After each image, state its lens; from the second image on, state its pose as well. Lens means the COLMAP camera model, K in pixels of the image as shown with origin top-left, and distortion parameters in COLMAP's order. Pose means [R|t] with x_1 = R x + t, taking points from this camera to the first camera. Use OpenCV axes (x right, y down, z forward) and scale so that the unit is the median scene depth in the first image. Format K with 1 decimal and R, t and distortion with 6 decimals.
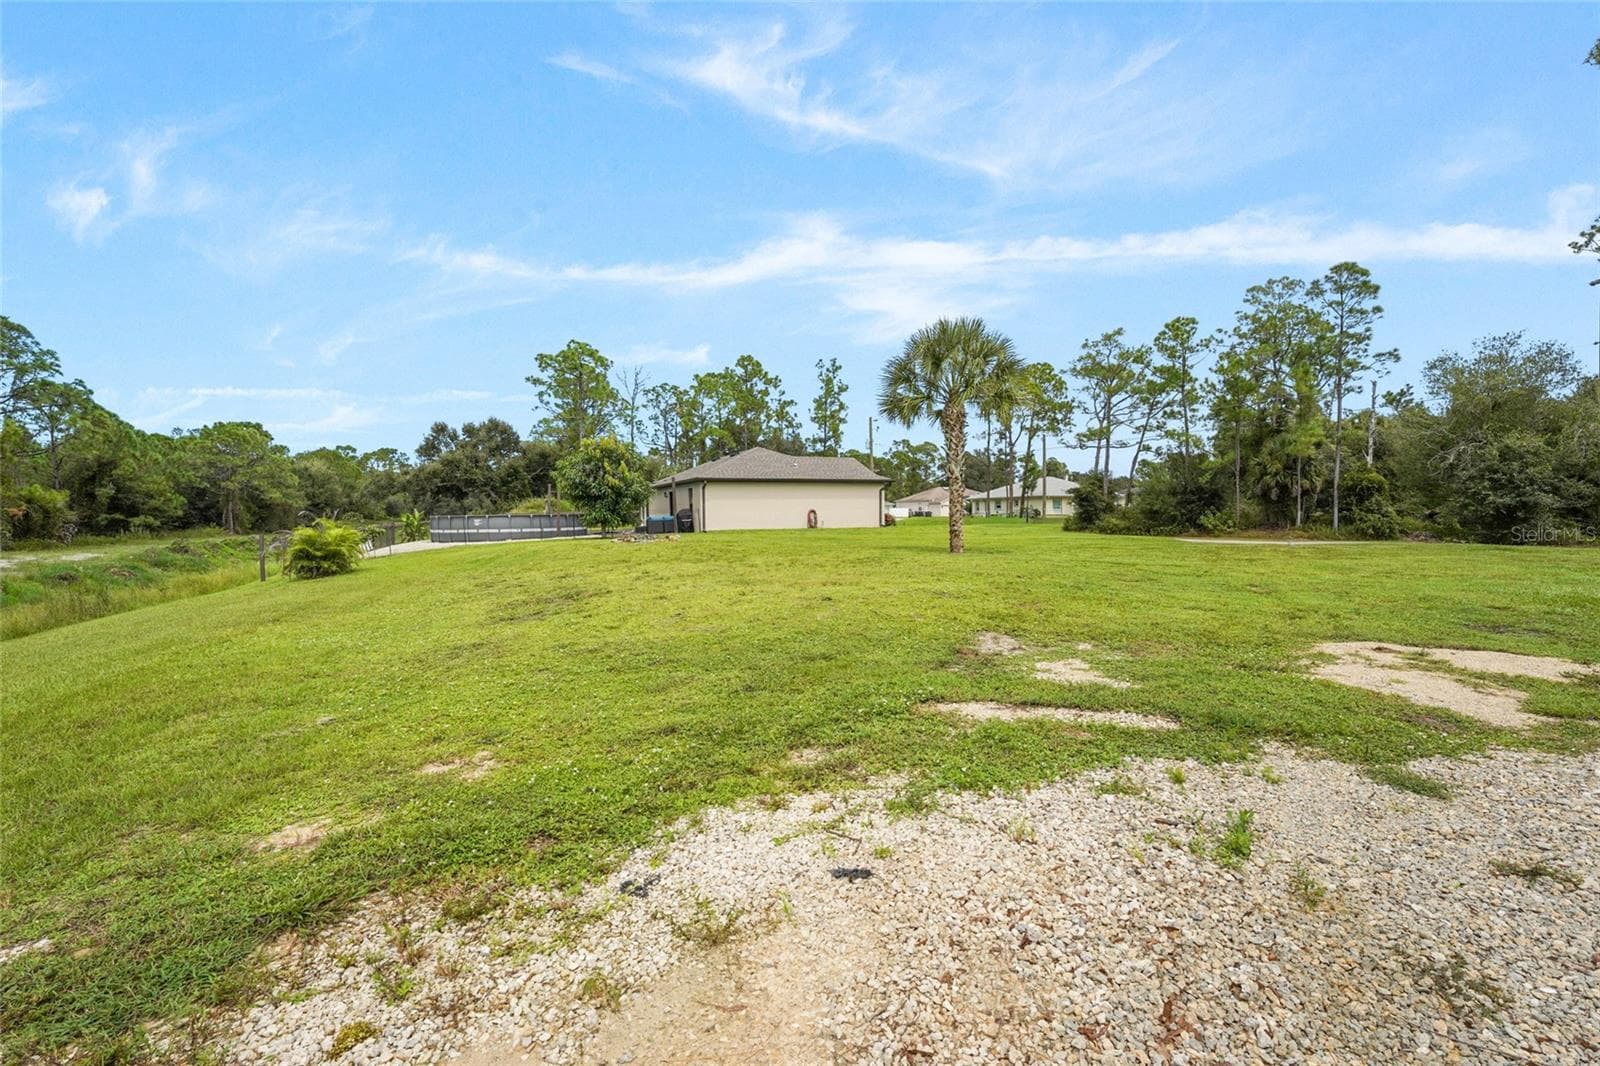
lens RADIAL K [[717.7, 0, 802.7], [0, 717.7, 531.8], [0, 0, 1]] dist [-0.001080, 0.000077]
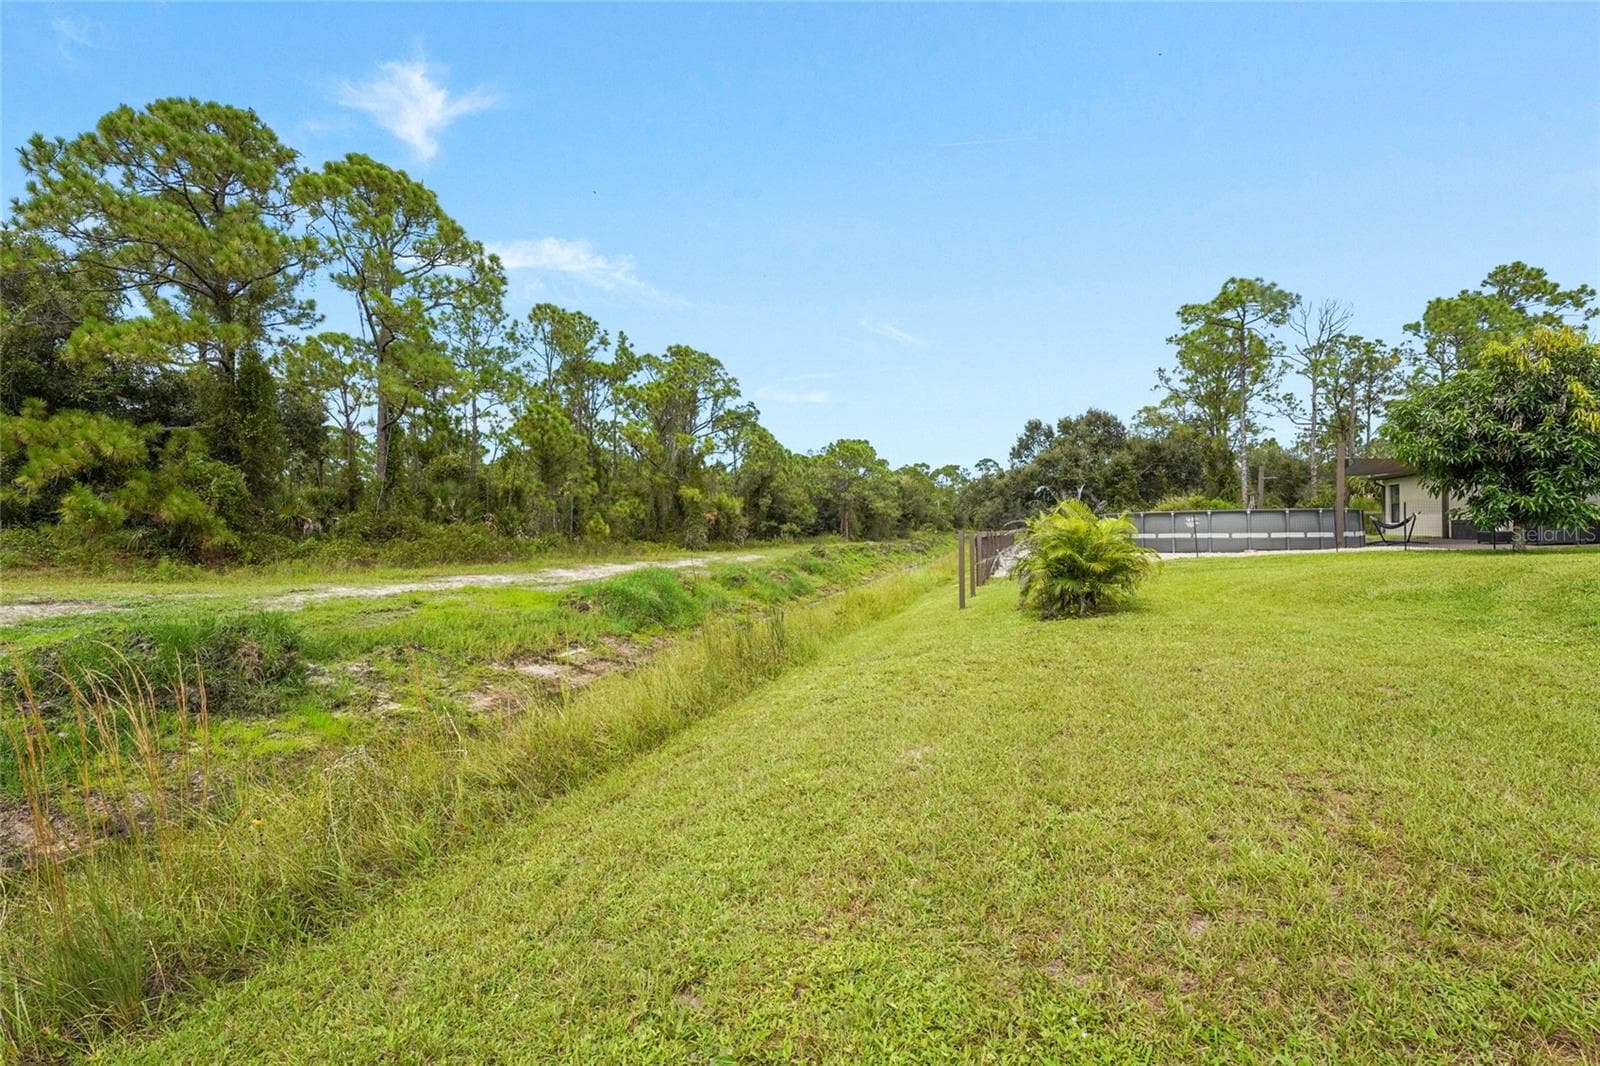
lens RADIAL K [[717.7, 0, 802.7], [0, 717.7, 531.8], [0, 0, 1]] dist [-0.001080, 0.000077]
pose [[0.755118, 0.004067, -0.655577, -0.134566], [-0.016026, 0.999796, -0.012258, 0.004117], [0.655393, 0.019763, 0.755029, 0.132910]]
